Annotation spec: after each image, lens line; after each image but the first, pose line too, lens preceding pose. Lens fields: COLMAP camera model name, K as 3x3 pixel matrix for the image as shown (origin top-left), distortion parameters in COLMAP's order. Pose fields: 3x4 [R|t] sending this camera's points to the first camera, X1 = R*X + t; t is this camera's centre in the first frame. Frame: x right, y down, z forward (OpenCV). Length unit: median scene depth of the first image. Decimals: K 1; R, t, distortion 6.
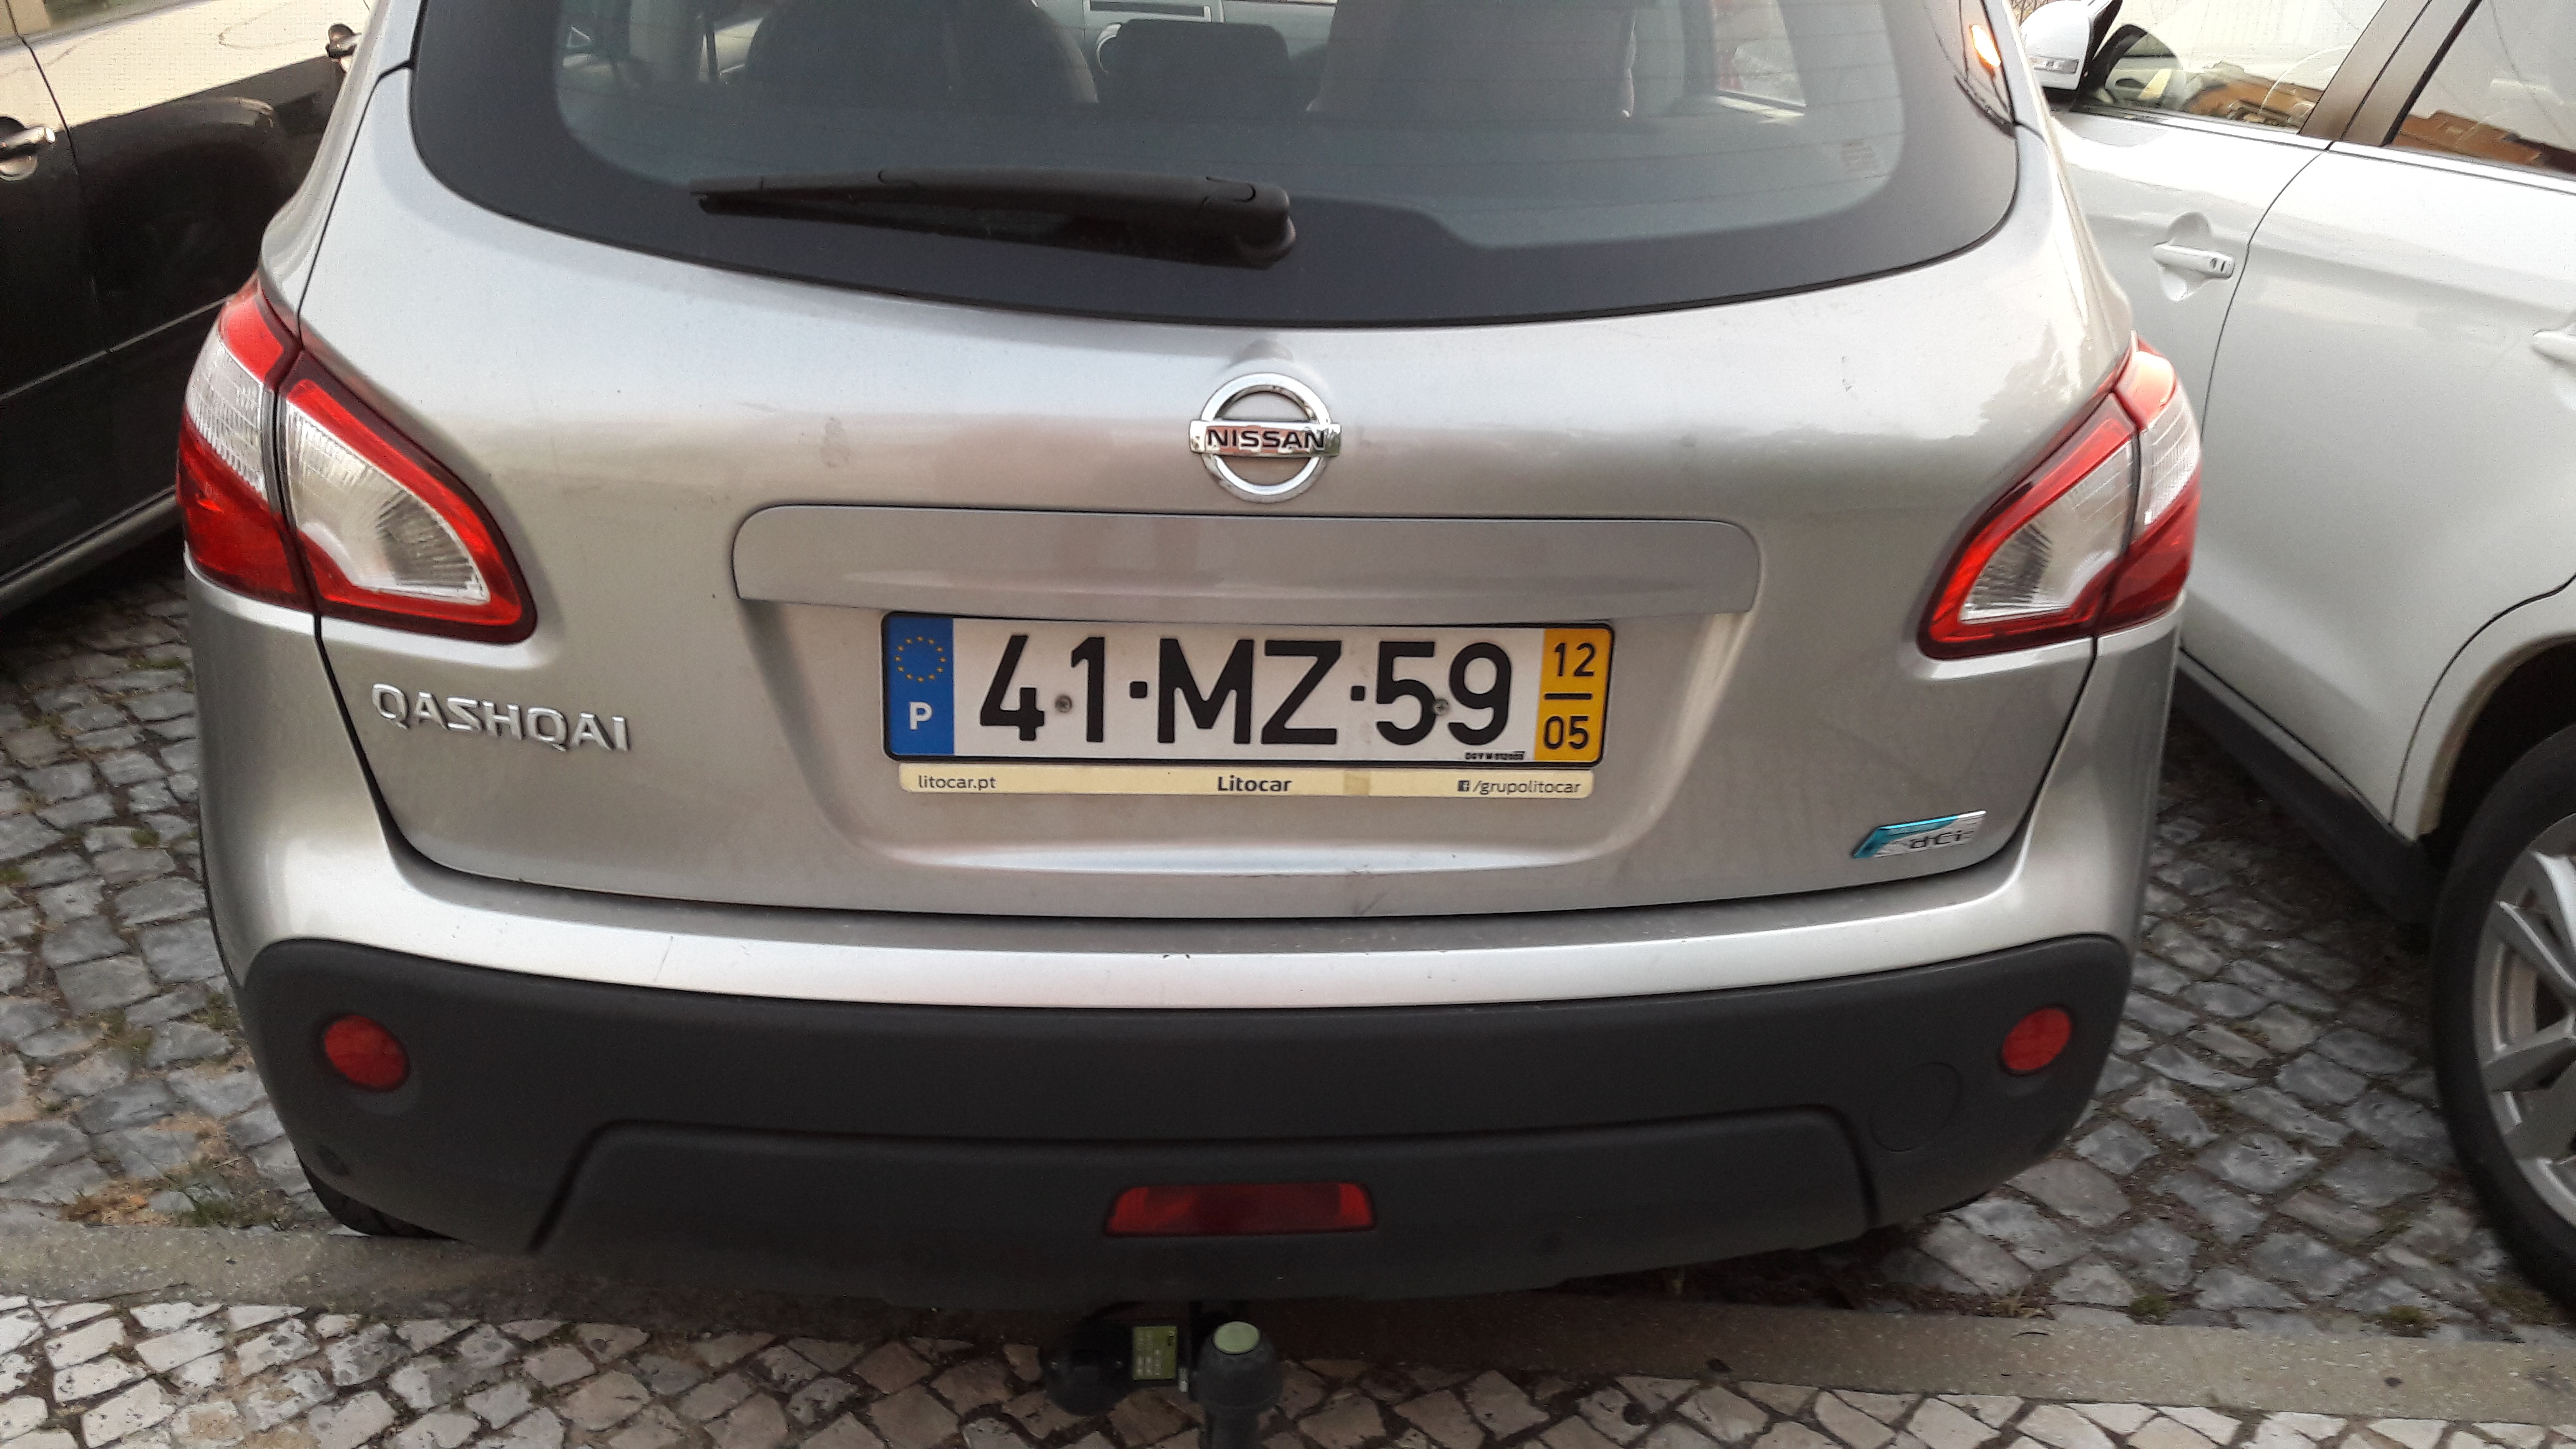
lens RADIAL K [[2055.1, 0, 1288.0], [0, 2055.1, 724.5], [0, 0, 1]] dist [0.160545, -0.322041]
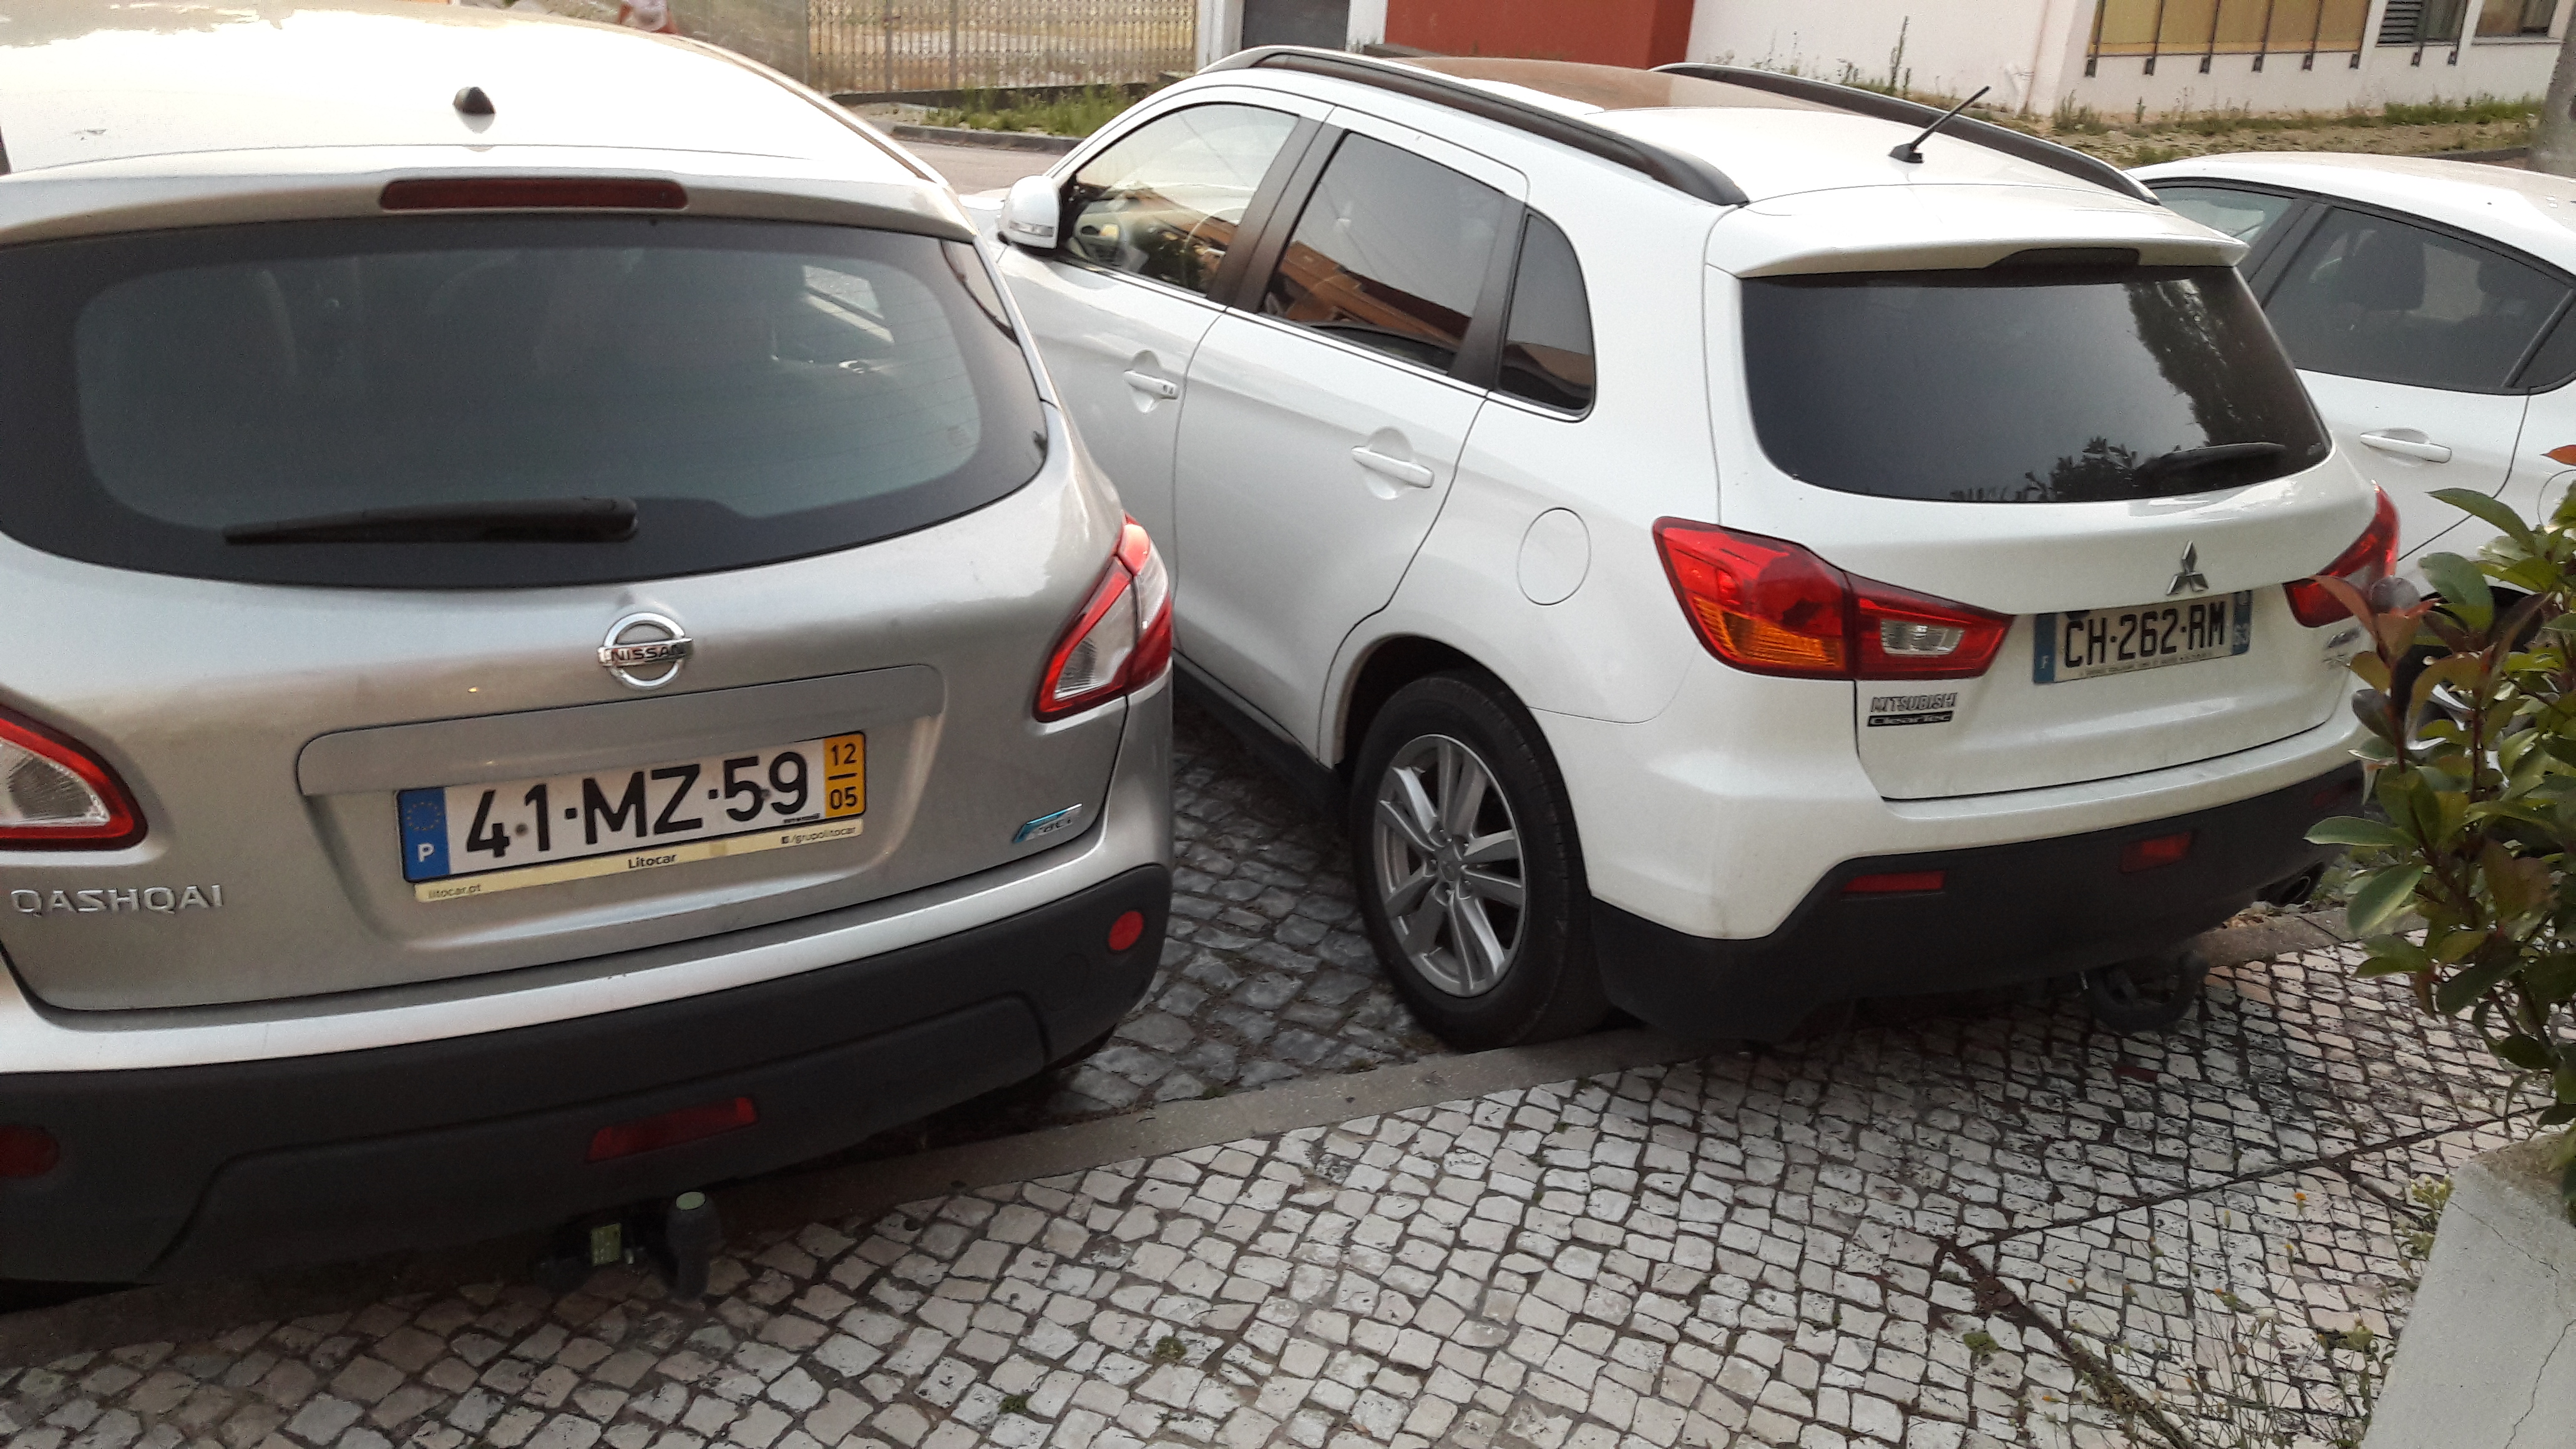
lens RADIAL K [[2055.1, 0, 1288.0], [0, 2055.1, 724.5], [0, 0, 1]] dist [0.160545, -0.322041]
pose [[0.895750, -0.134201, 0.423818, -0.182580], [0.129585, 0.990768, 0.039844, -0.056392], [-0.425252, 0.019230, 0.904871, -0.498087]]
